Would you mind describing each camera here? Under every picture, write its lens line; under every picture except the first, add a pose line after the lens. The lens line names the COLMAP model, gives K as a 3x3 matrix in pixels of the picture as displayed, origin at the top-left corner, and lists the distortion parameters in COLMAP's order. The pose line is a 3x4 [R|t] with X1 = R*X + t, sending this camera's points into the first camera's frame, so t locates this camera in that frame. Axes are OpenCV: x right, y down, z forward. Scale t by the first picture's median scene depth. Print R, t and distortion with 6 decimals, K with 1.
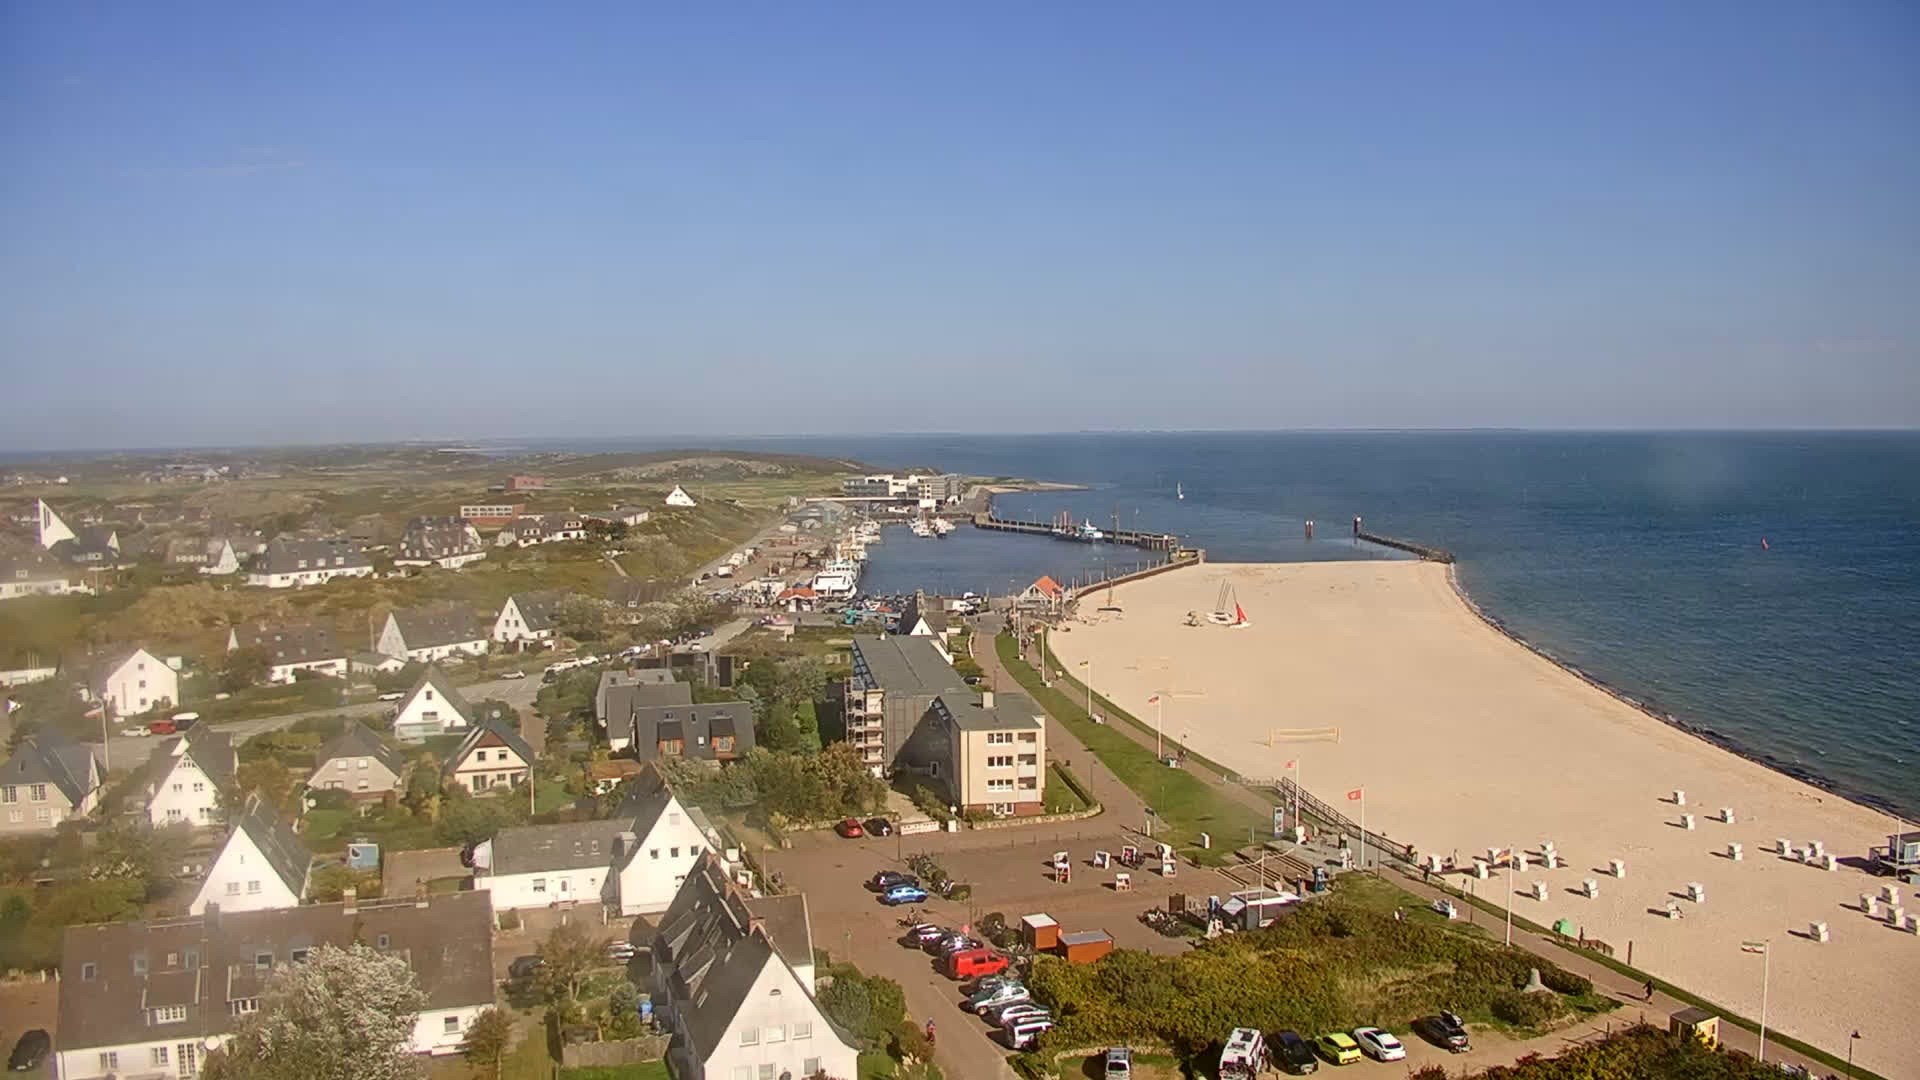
lens RADIAL K [[1536.4, 0, 960.0], [0, 1536.4, 535.7], [0, 0, 1]] dist [-0.134074, 0.080875]
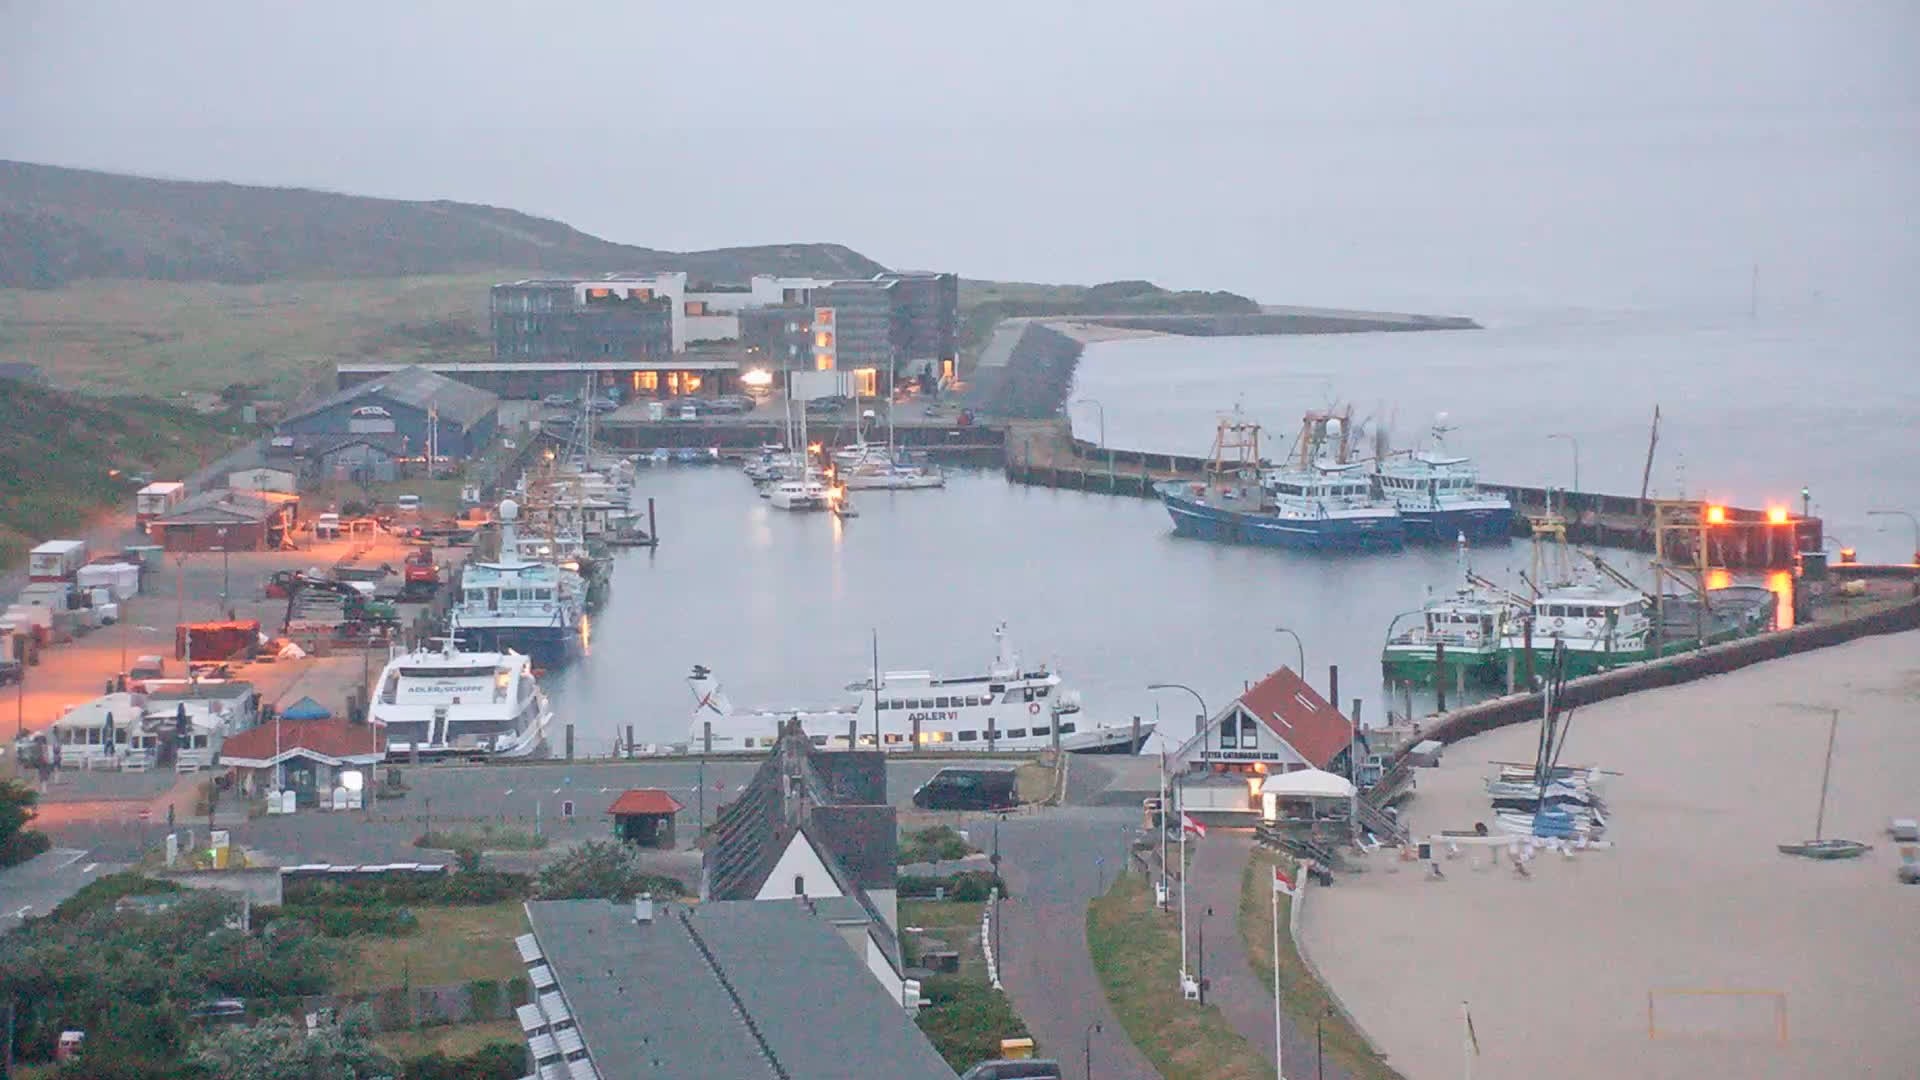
lens RADIAL K [[3313.9, 0, 960.0], [0, 3313.9, 540.0], [0, 0, 1]] dist [0.016269, 1.745700]
pose [[0.999999, -0.000645, 0.001191, 0.001371], [0.000636, 0.999972, 0.007392, 0.000747], [-0.001196, -0.007391, 0.999972, 0.466689]]
